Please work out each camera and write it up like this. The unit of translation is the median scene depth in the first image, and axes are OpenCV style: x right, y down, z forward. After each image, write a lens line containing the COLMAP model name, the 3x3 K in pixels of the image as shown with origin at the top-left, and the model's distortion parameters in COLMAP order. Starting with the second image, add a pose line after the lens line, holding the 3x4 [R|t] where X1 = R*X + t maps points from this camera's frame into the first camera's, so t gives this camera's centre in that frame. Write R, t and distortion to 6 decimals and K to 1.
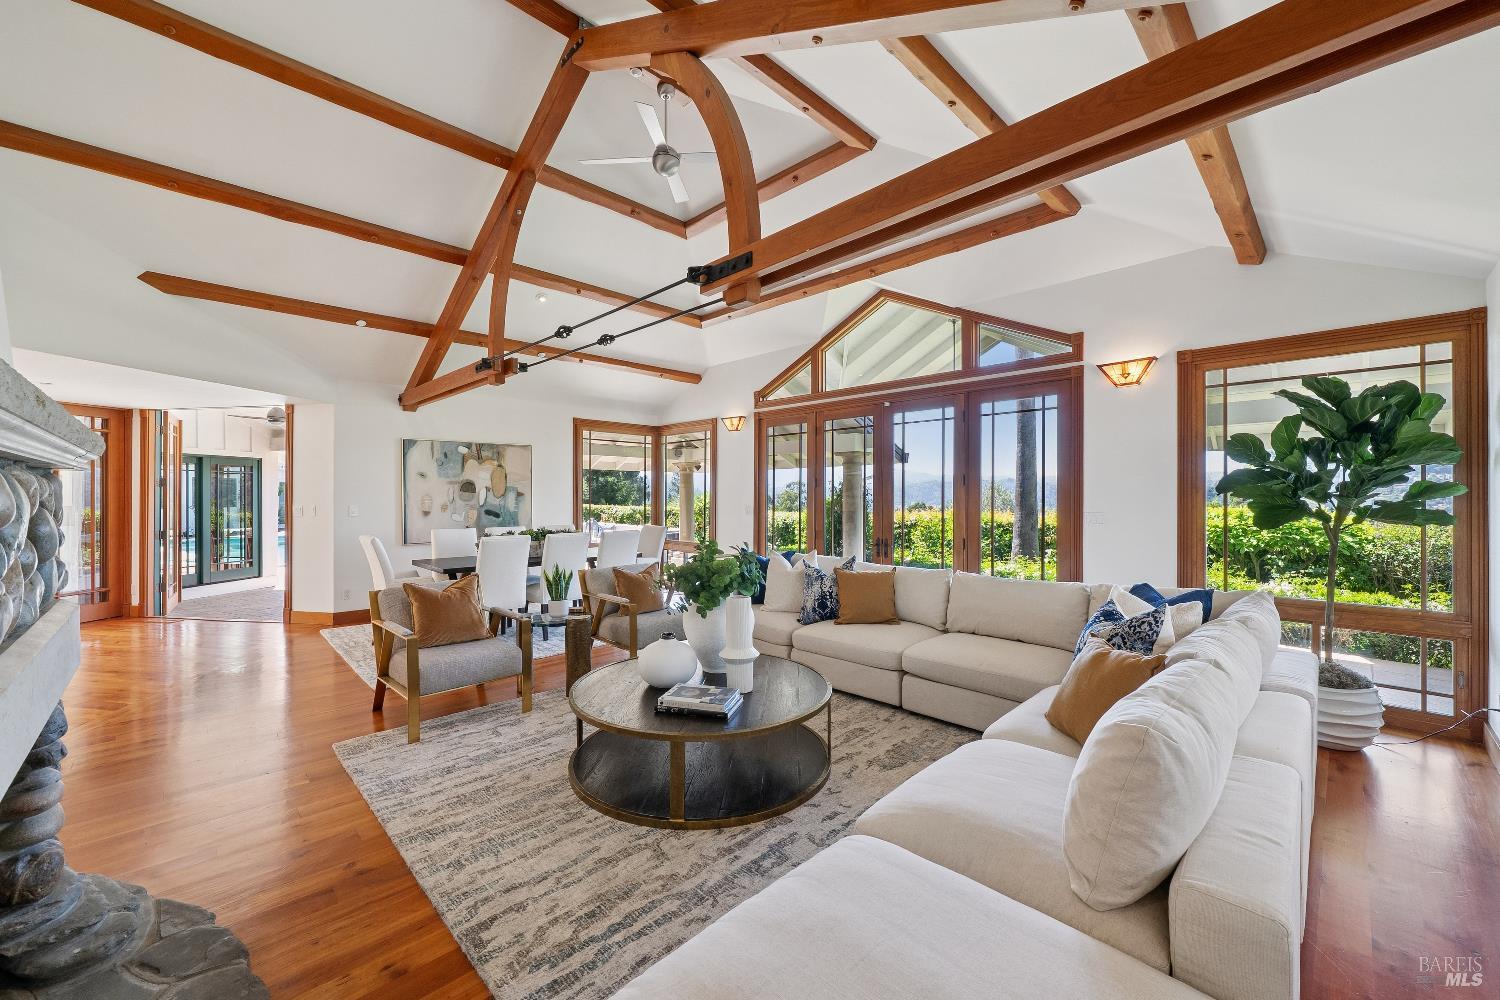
lens RADIAL K [[588.5, 0, 751.2], [0, 588.5, 494.5], [0, 0, 1]] dist [0.000027, 0.000185]
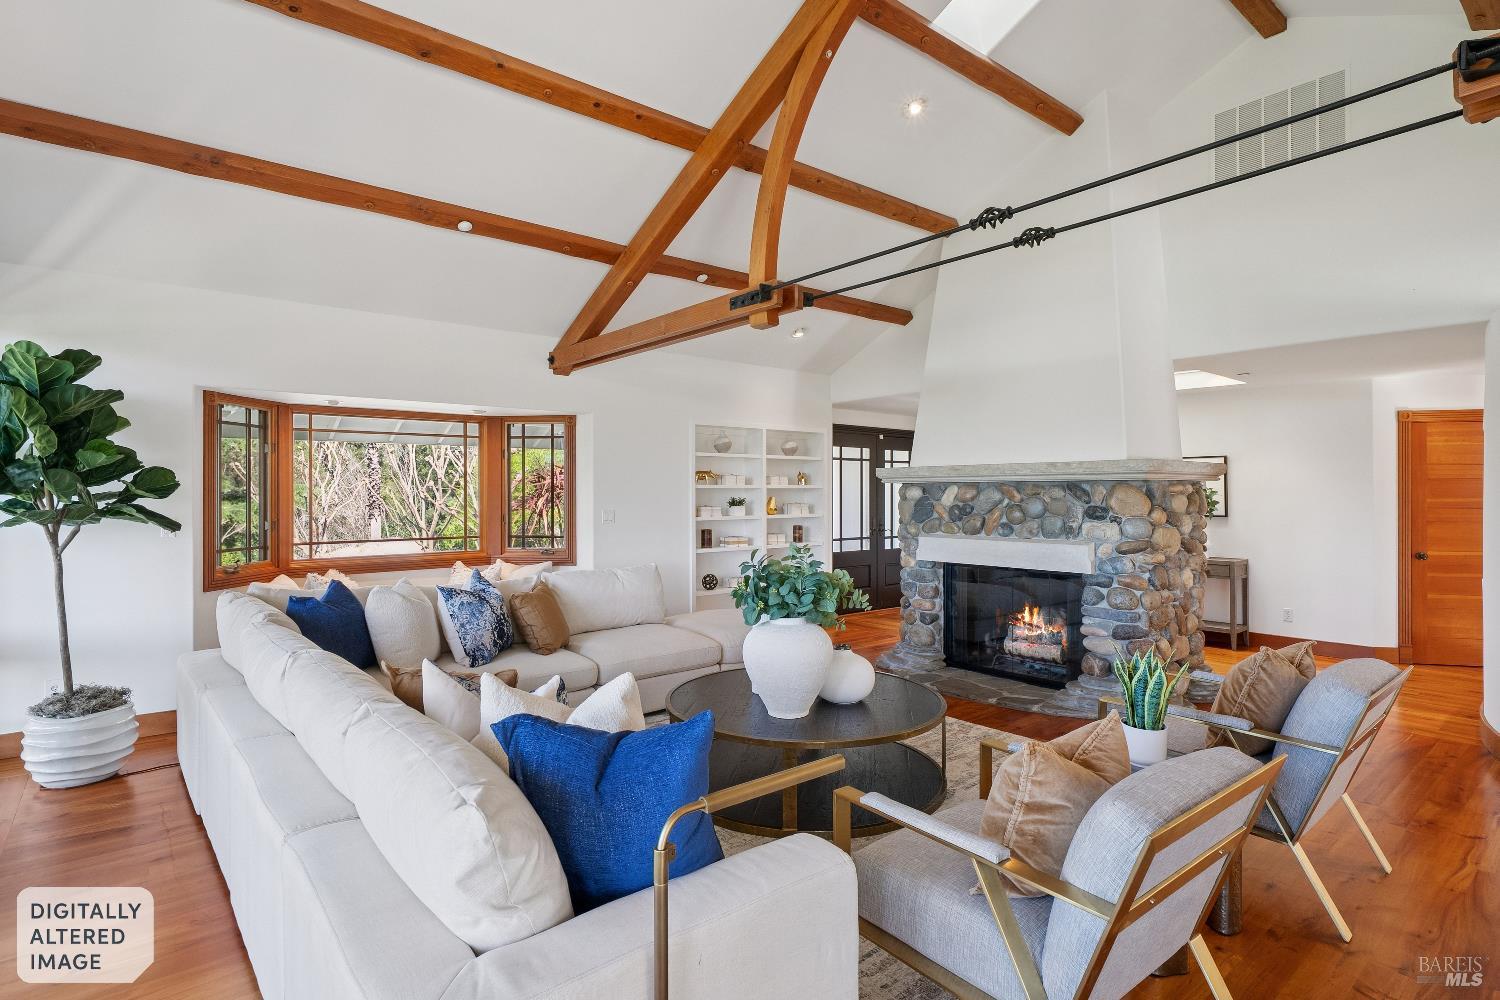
lens RADIAL K [[755.3, 0, 753.4], [0, 755.3, 496.5], [0, 0, 1]] dist [-0.000300, 0.000489]
pose [[-0.996915, -0.000775, 0.078487, -0.053343], [-0.000347, 0.999985, 0.005459, -0.000590], [-0.078490, 0.005415, -0.996900, 1.227996]]
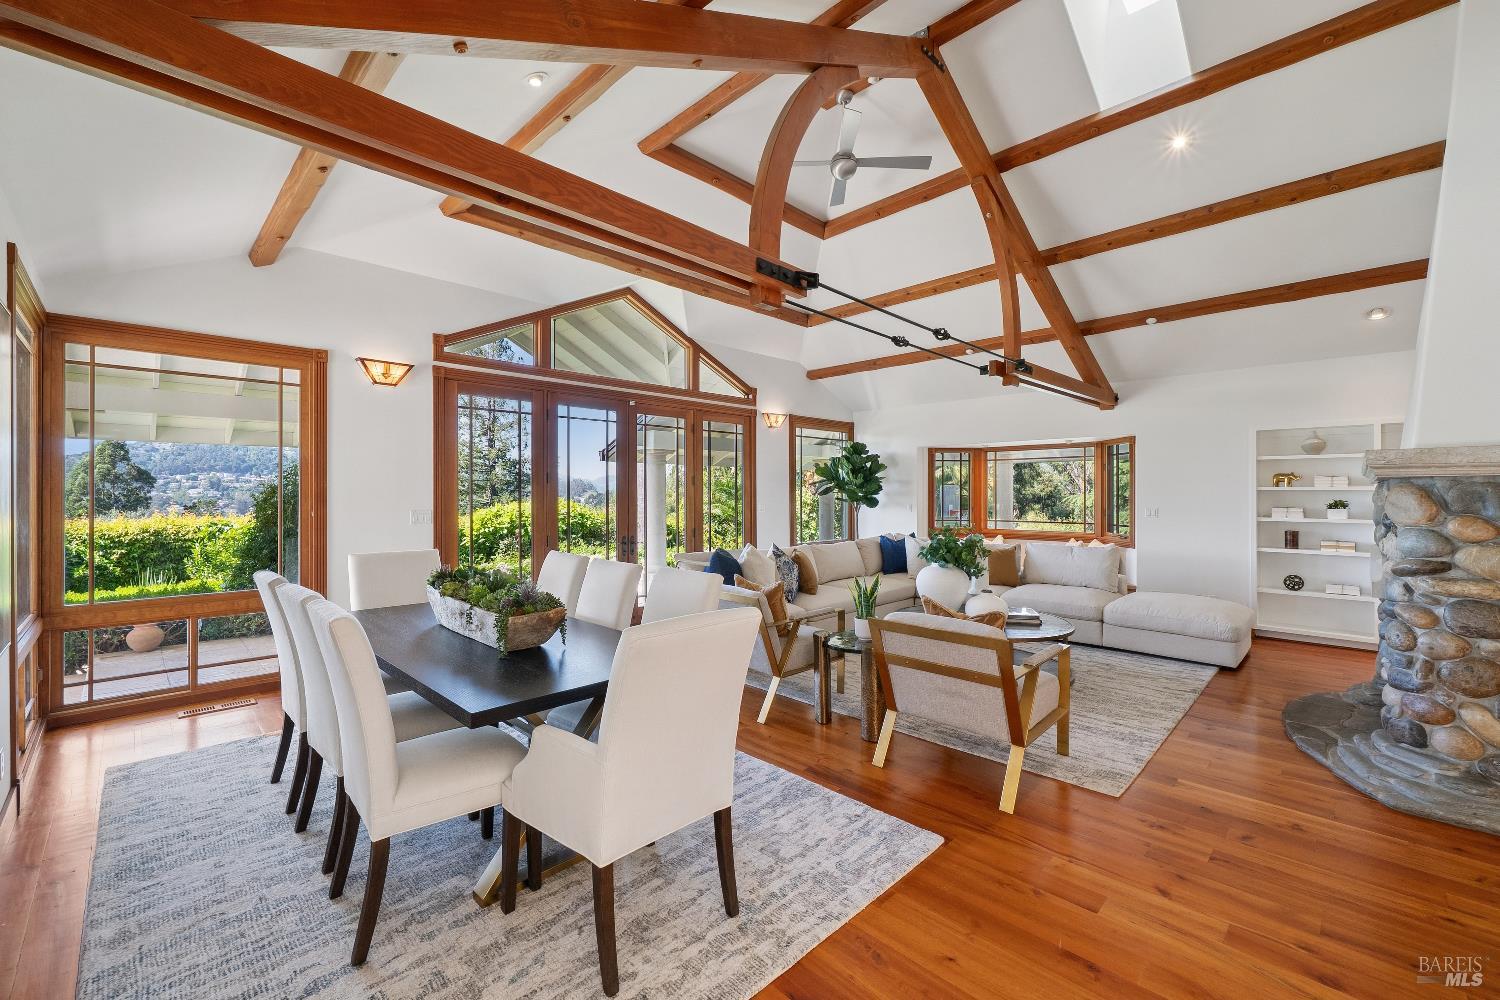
lens RADIAL K [[615.0, 0, 749.2], [0, 615.0, 492.8], [0, 0, 1]] dist [-0.001739, -0.000467]
pose [[-0.010429, -0.000240, 0.999946, -0.926495], [-0.003548, 0.999994, 0.000203, 0.000030], [-0.999939, -0.003546, -0.010429, 0.901542]]
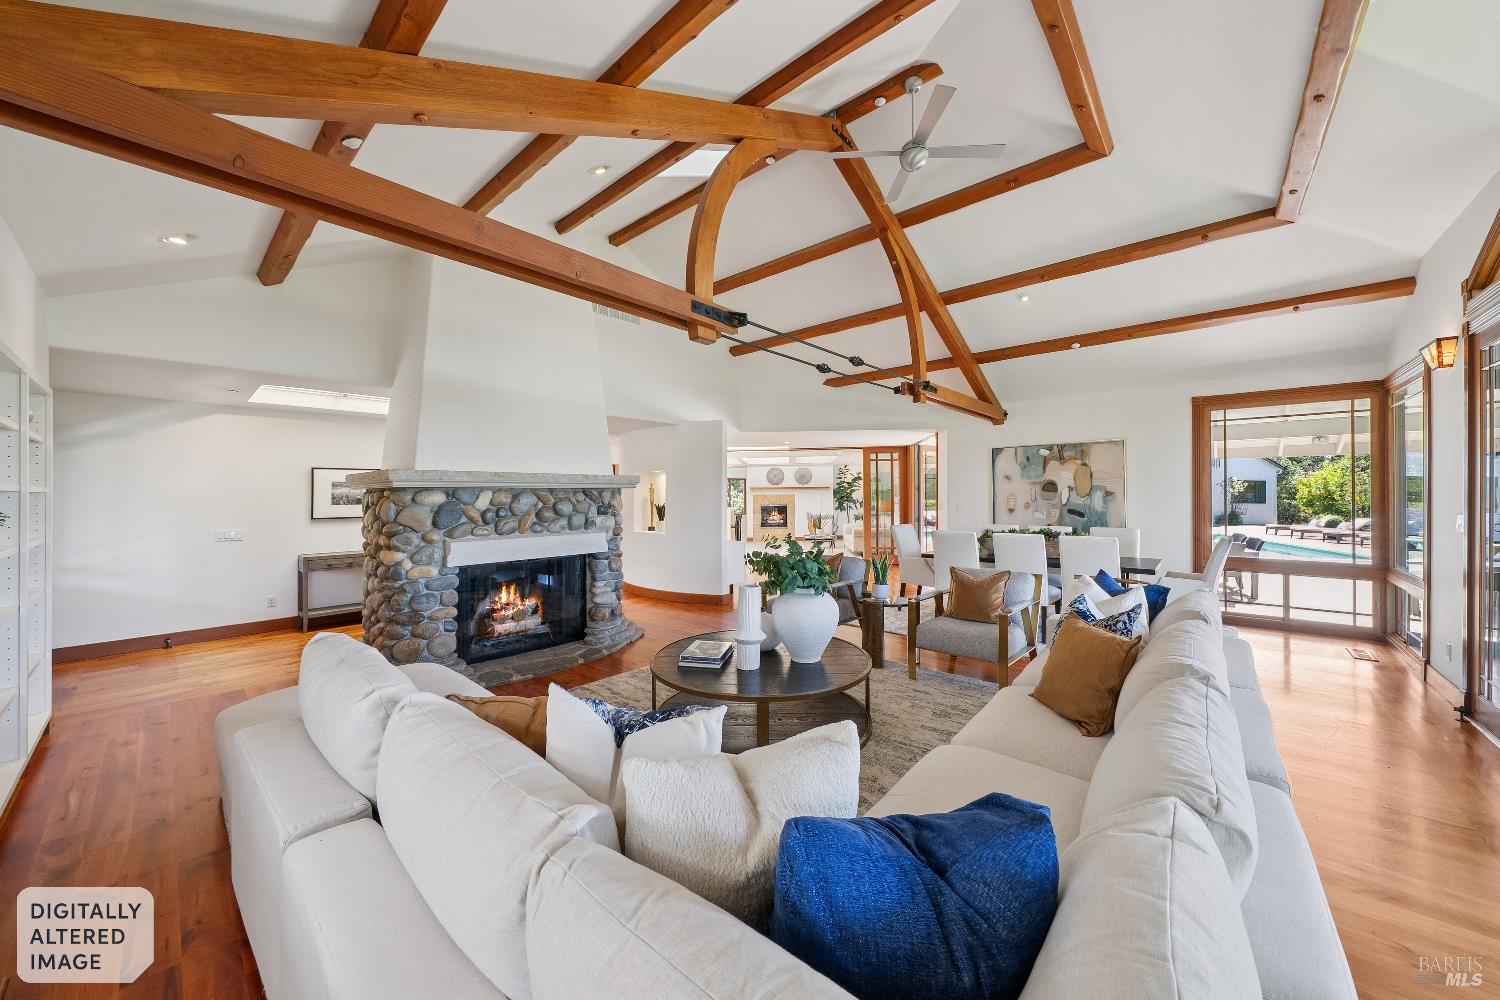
lens RADIAL K [[526.5, 0, 752.3], [0, 526.5, 495.0], [0, 0, 1]] dist [-0.002196, -0.000106]
pose [[0.069570, -0.002583, -0.997574, 0.542333], [0.006426, 0.999977, -0.002141, 0.000390], [0.997556, -0.006261, 0.069585, 0.510944]]
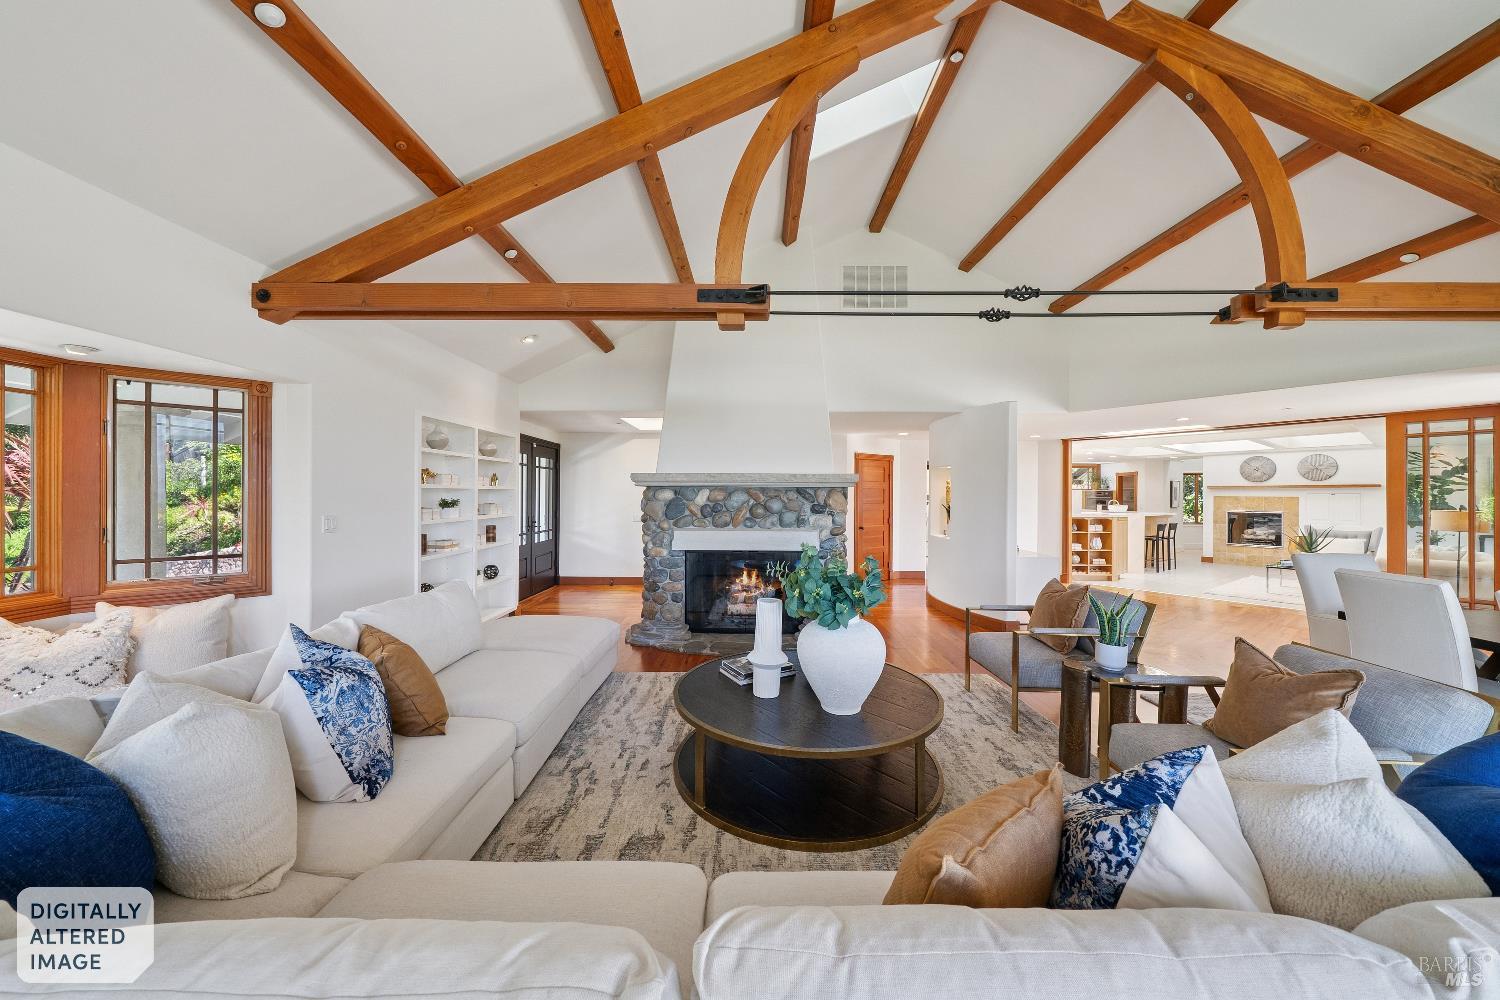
lens RADIAL K [[521.8, 0, 750.0], [0, 521.8, 496.9], [0, 0, 1]] dist [-0.005330, -0.000030]
pose [[-0.705411, -0.001927, -0.708796, 0.336163], [-0.006432, 0.999973, 0.003683, -0.000296], [0.708770, 0.007157, -0.705404, 0.866762]]
